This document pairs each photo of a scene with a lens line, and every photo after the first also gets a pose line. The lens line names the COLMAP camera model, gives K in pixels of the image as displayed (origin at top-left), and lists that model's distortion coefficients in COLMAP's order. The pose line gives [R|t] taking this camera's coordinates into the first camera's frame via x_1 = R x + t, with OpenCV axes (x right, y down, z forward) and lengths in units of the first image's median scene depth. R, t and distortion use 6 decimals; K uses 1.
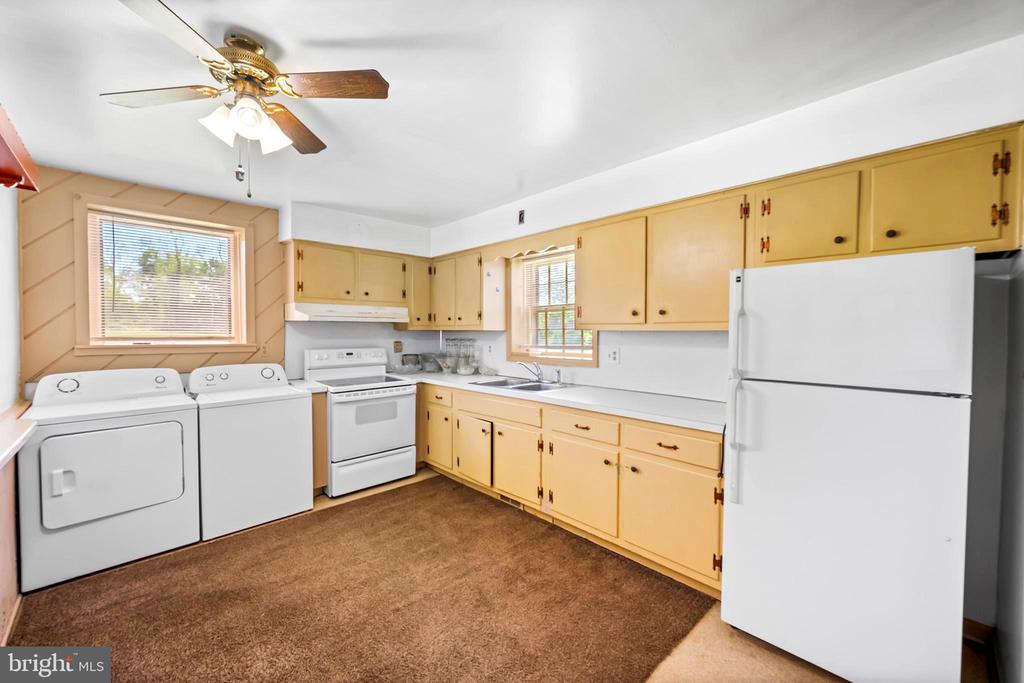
lens RADIAL K [[407.8, 0, 509.9], [0, 407.8, 340.1], [0, 0, 1]] dist [-0.002143, 0.000232]
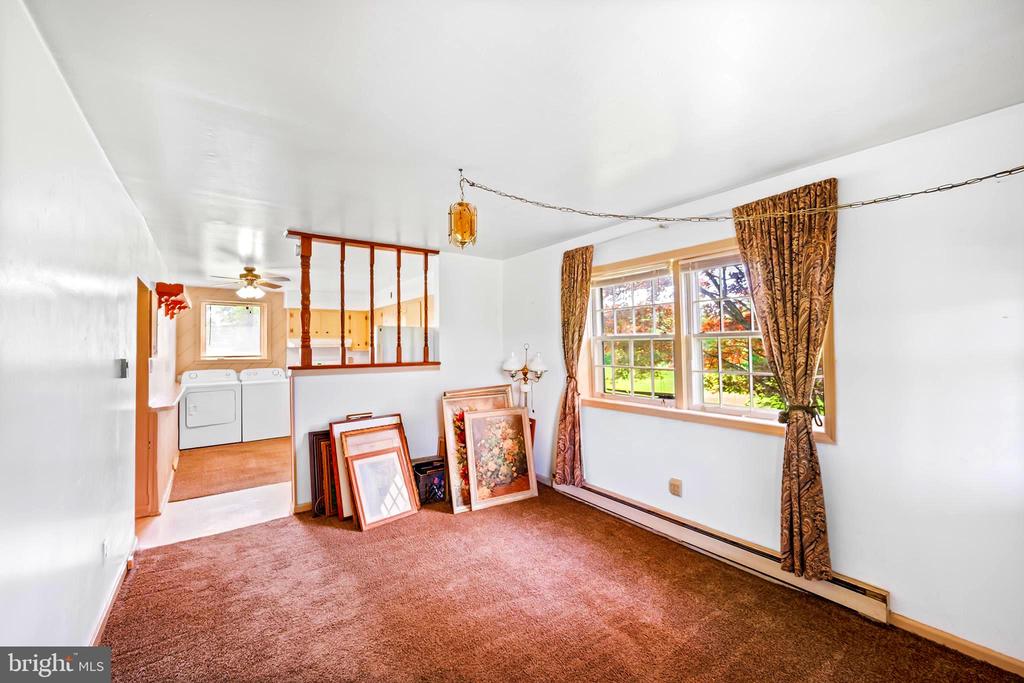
lens RADIAL K [[407.8, 0, 514.5], [0, 407.8, 339.4], [0, 0, 1]] dist [-0.002143, 0.000232]
pose [[0.993208, -0.019053, -0.114778, 1.070432], [0.014264, 0.998999, -0.042401, 0.021101], [0.115470, 0.040476, 0.992486, -1.162436]]
